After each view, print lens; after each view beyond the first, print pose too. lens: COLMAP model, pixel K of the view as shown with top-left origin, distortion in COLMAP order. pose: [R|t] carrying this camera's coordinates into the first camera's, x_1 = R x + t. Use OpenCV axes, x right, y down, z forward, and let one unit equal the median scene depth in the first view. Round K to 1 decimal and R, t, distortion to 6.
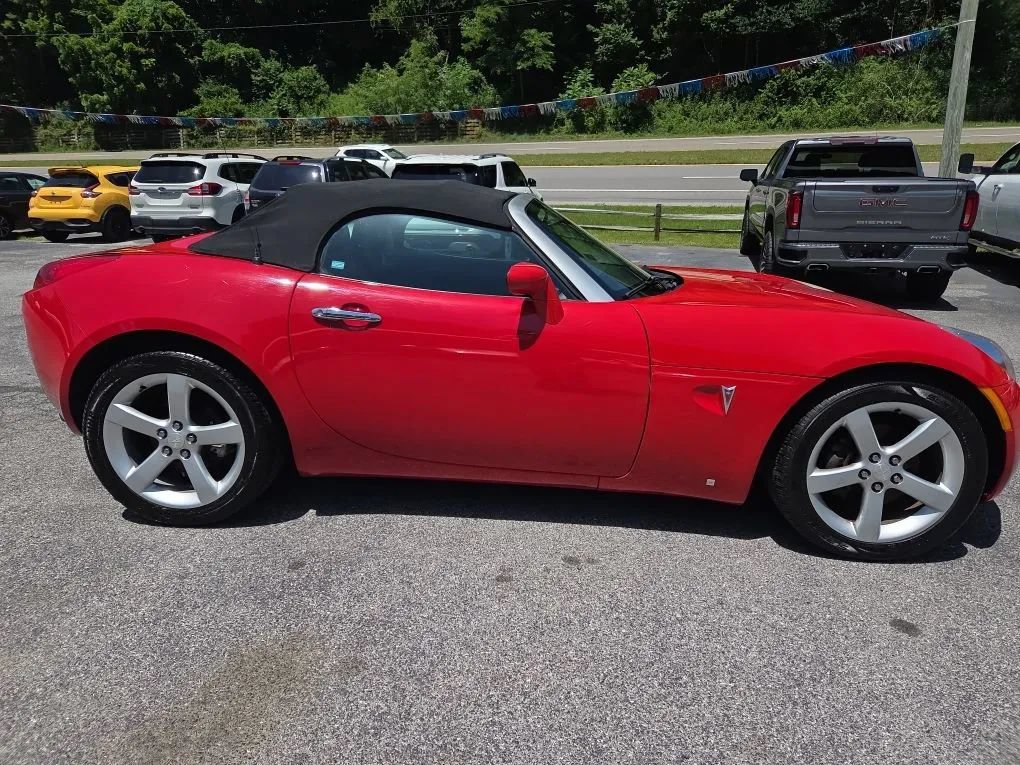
lens RADIAL K [[741.1, 0, 512.1], [0, 741.1, 397.9], [0, 0, 1]] dist [-0.014217, 0.004528]
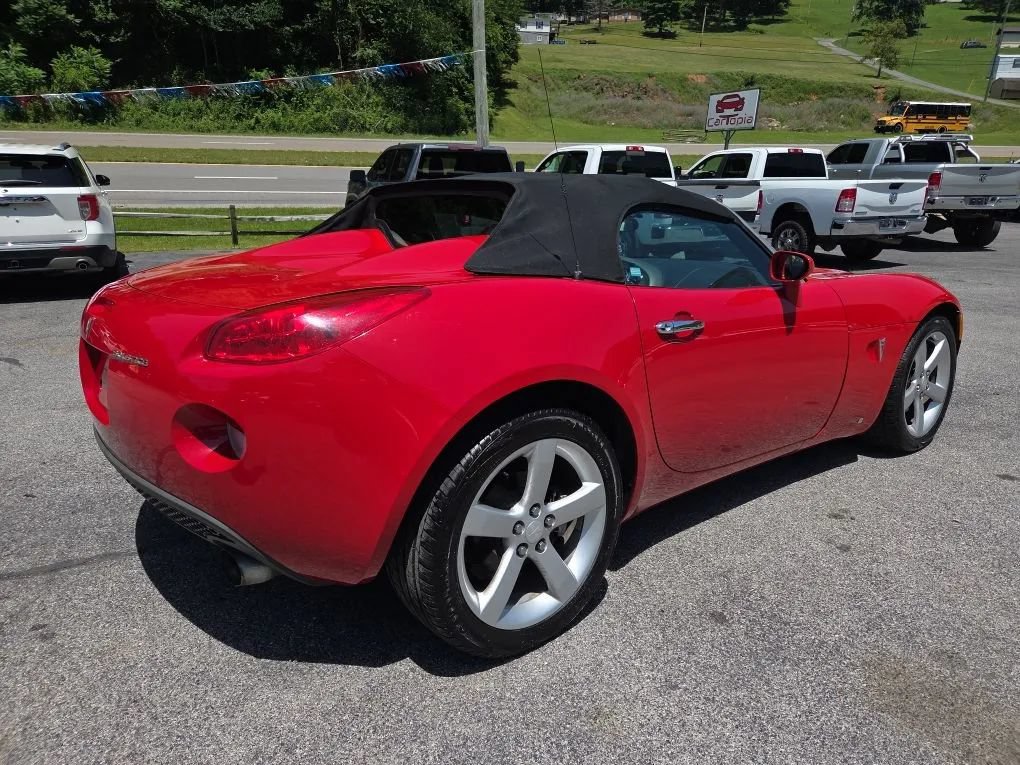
lens RADIAL K [[712.3, 0, 510.0], [0, 712.3, 382.5], [0, 0, 1]] dist [0.070539, -0.046856]
pose [[0.713308, -0.181761, 0.676871, -0.206888], [0.192579, 0.979441, 0.060065, -0.029276], [-0.673873, 0.087507, 0.733647, 0.110310]]
